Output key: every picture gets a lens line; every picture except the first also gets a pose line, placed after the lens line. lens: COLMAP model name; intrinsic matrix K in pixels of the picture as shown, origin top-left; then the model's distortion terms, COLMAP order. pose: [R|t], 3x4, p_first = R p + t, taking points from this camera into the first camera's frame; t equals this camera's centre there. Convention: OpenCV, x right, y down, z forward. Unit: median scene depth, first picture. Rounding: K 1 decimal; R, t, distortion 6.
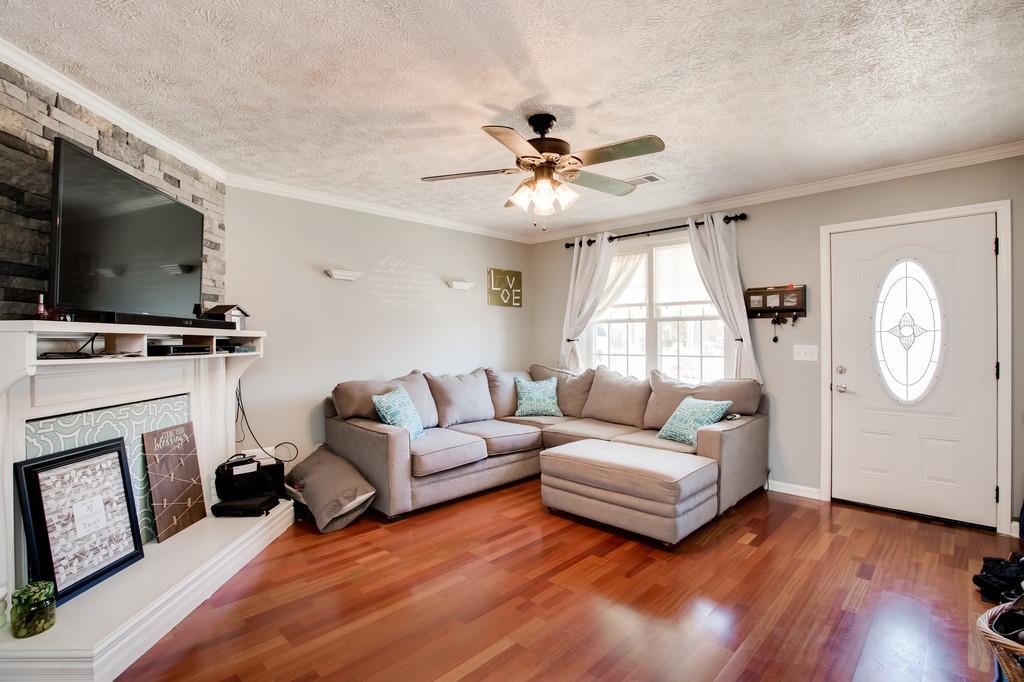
lens RADIAL K [[487.3, 0, 524.5], [0, 487.3, 337.4], [0, 0, 1]] dist [-0.016564, 0.000975]
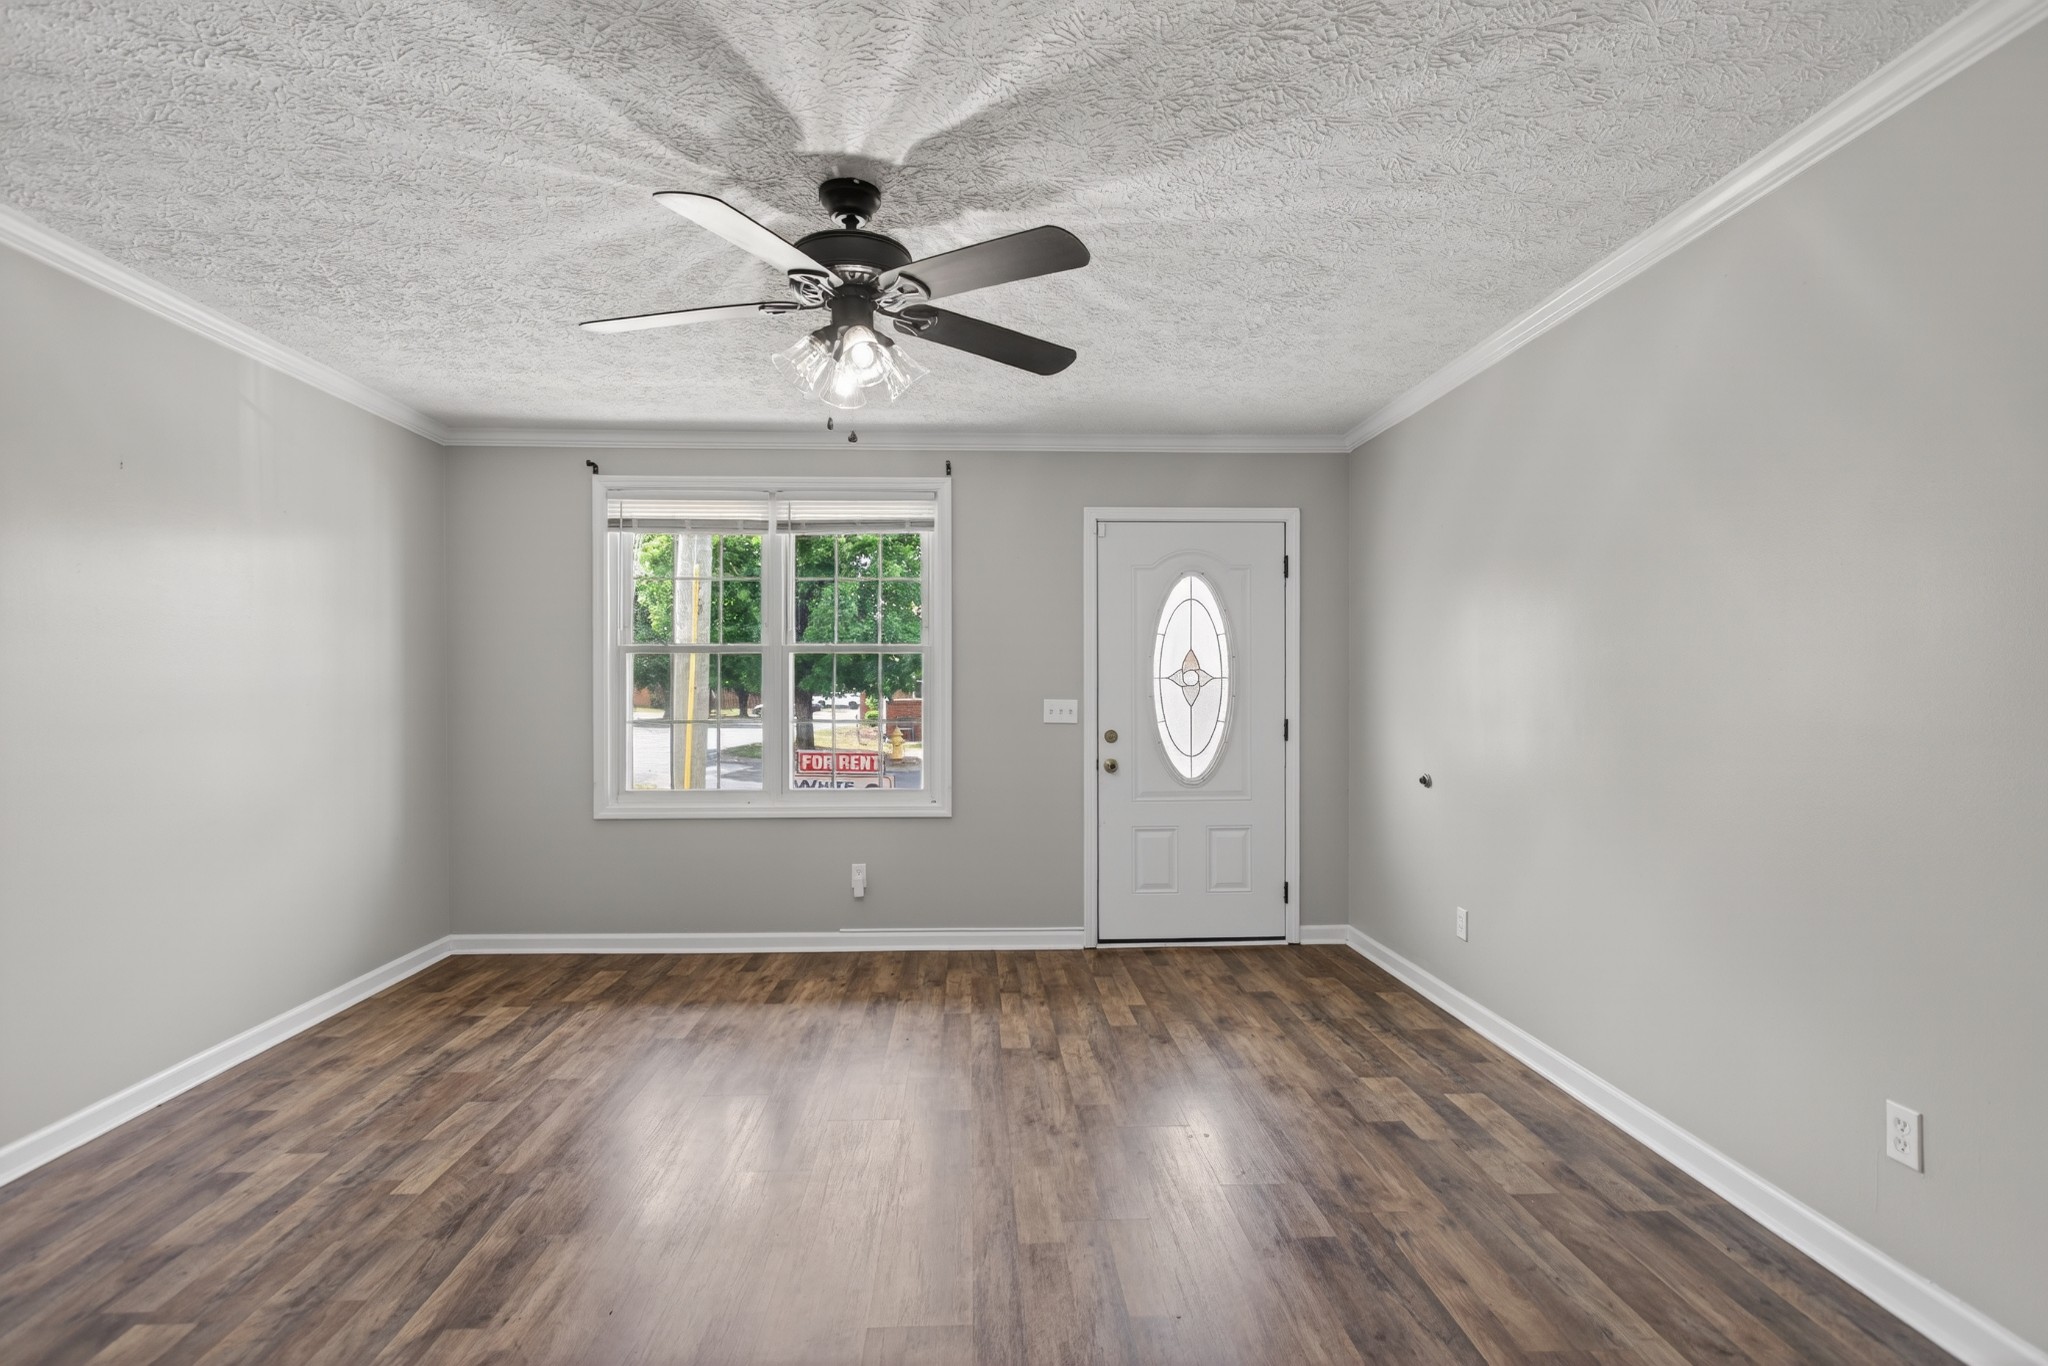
lens RADIAL K [[983.8, 0, 1017.2], [0, 983.8, 690.7], [0, 0, 1]] dist [-0.004265, 0.001262]
pose [[0.689934, 0.003869, 0.723862, -0.442980], [-0.002307, 0.999992, -0.003146, 0.012008], [-0.723868, 0.000501, 0.689938, 0.232408]]
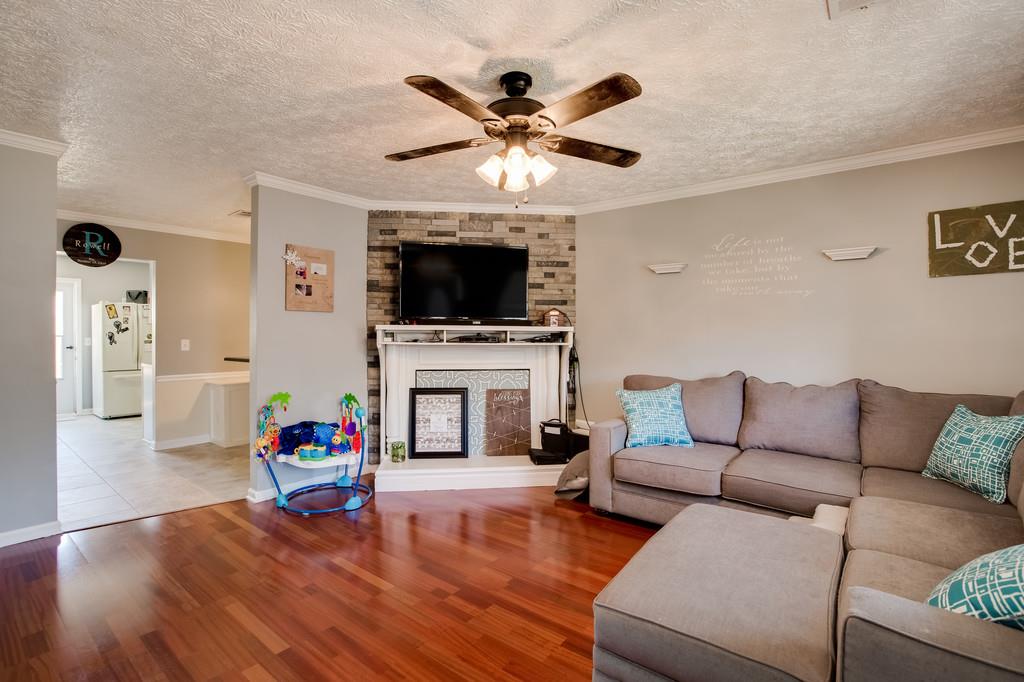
lens RADIAL K [[473.8, 0, 470.1], [0, 473.8, 335.3], [0, 0, 1]] dist [-0.002835, 0.000418]
pose [[0.076530, 0.012522, -0.996989, 0.735505], [0.001045, 0.999920, 0.012639, -0.008118], [0.997067, -0.002009, 0.076511, 0.700477]]
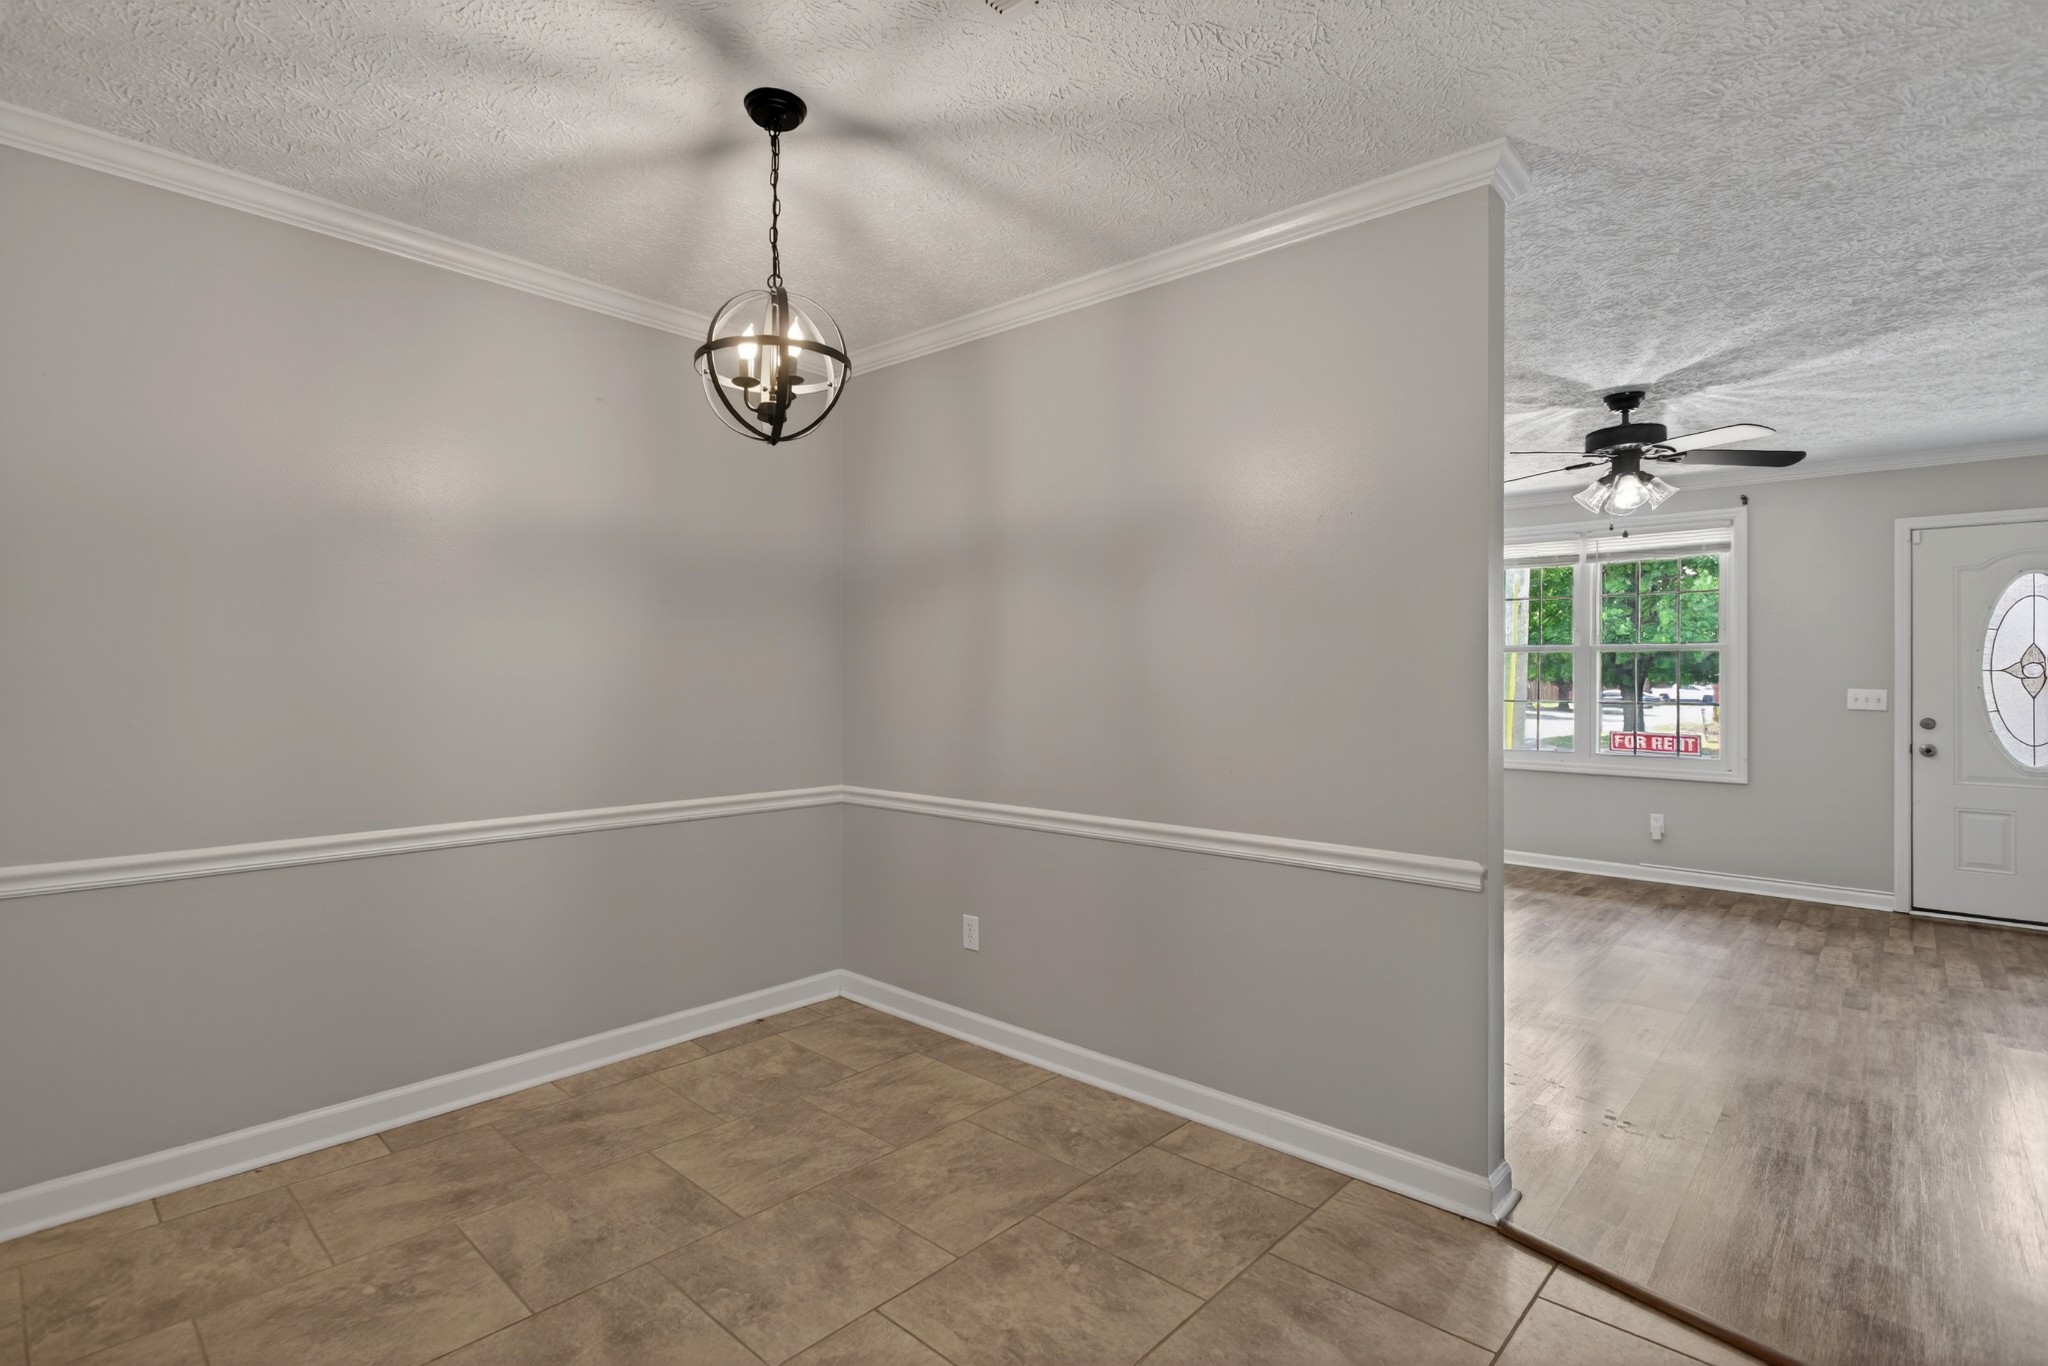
lens RADIAL K [[996.6, 0, 989.0], [0, 996.6, 670.4], [0, 0, 1]] dist [0.000079, 0.000124]
pose [[0.999811, 0.012801, 0.014621, -0.874874], [-0.012710, 0.999899, -0.006347, 0.017973], [-0.014700, 0.006160, 0.999873, -0.512003]]
